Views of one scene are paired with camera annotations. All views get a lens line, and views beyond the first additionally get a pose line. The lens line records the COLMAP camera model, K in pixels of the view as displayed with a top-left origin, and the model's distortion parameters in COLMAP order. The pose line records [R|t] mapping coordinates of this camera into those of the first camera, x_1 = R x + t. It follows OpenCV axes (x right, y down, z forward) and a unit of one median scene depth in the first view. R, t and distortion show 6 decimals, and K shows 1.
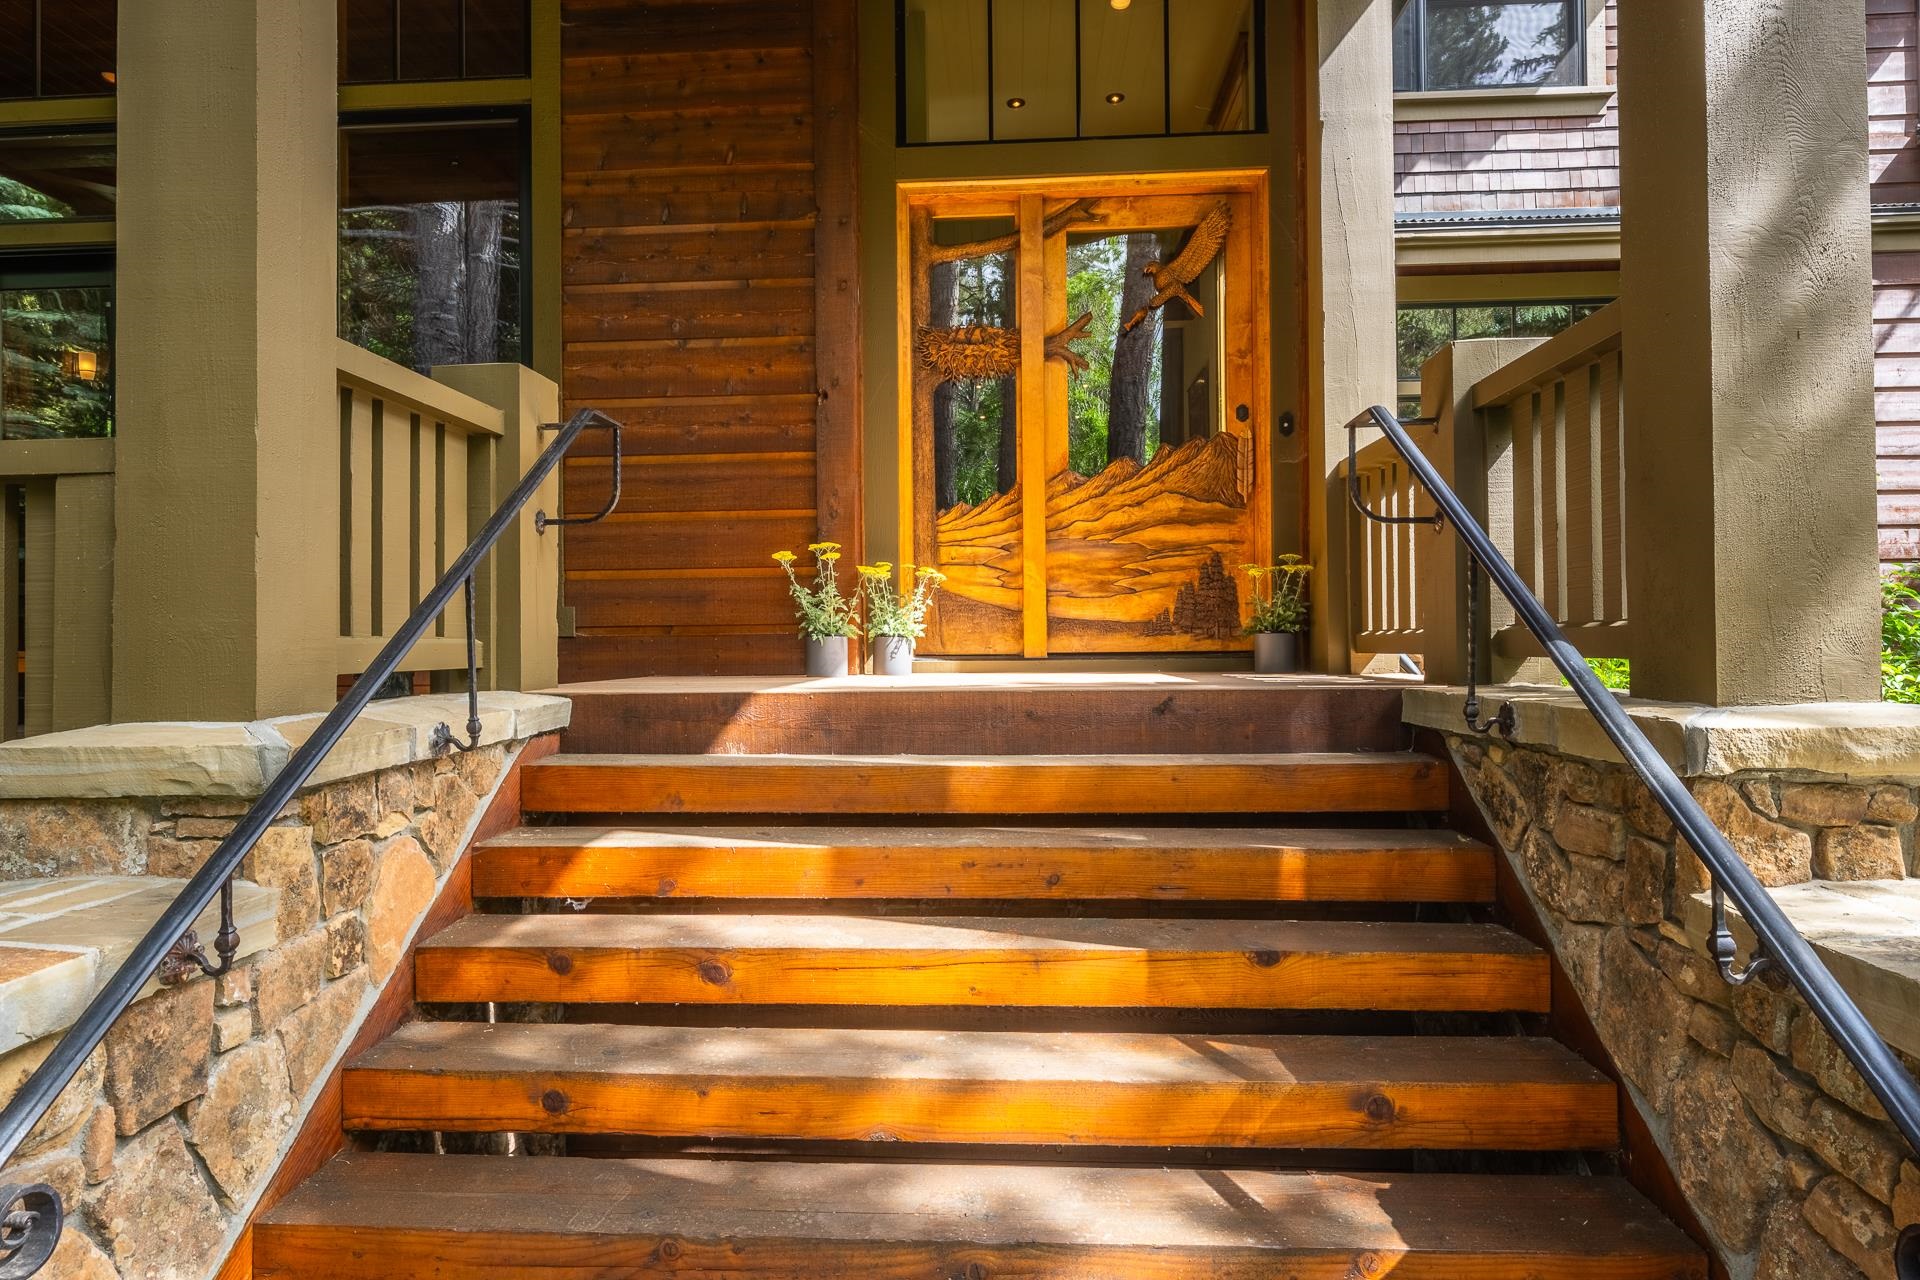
lens RADIAL K [[1148.6, 0, 963.7], [0, 1148.6, 640.2], [0, 0, 1]] dist [0.026300, -0.000037]
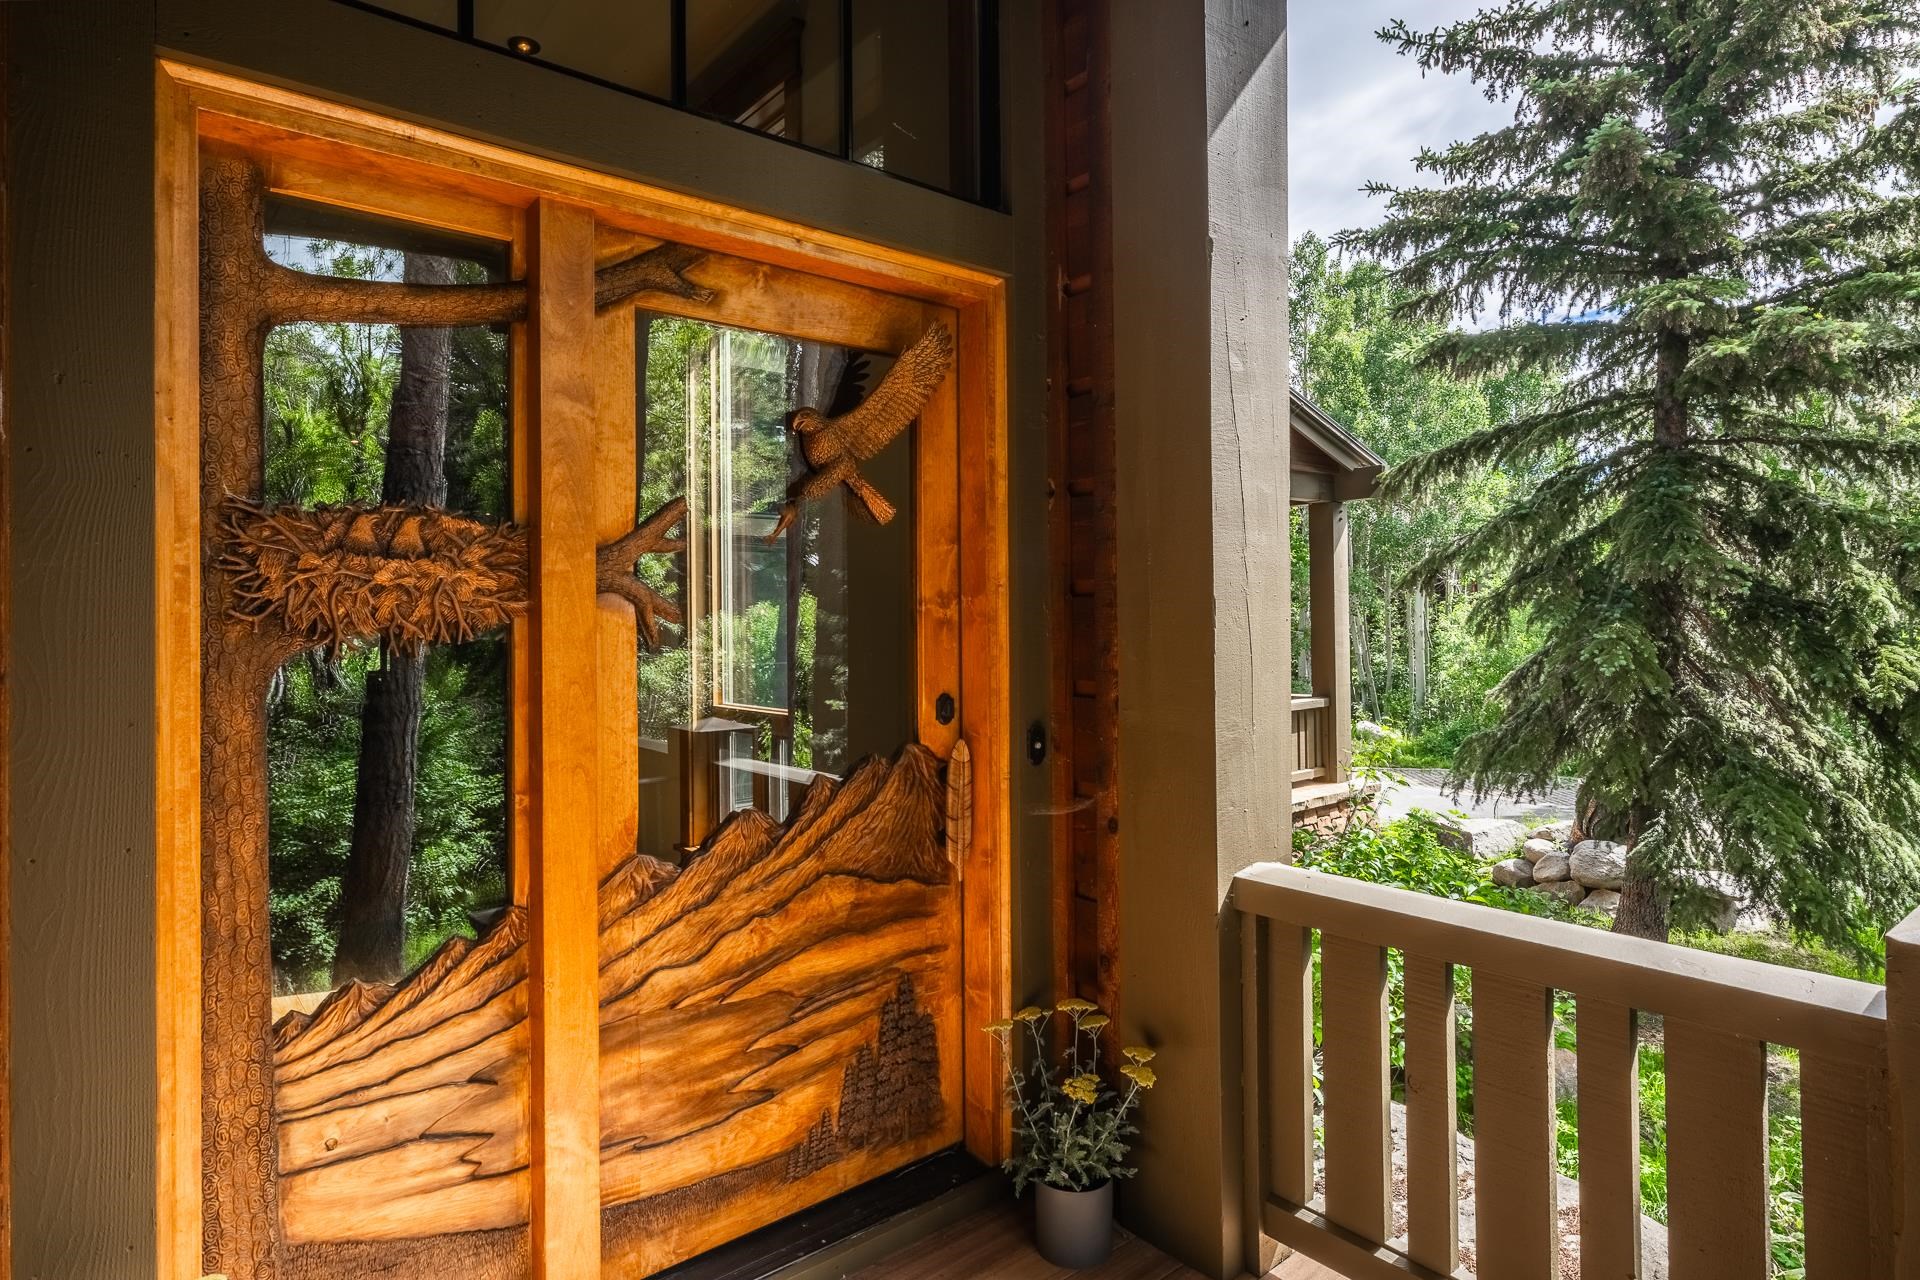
lens RADIAL K [[1049.2, 0, 959.9], [0, 1049.2, 623.4], [0, 0, 1]] dist [-0.000968, -0.001826]
pose [[0.748877, 0.007418, 0.662668, -0.080759], [-0.003414, 0.999967, -0.007336, -0.233735], [-0.662701, 0.003232, 0.748878, 0.624382]]
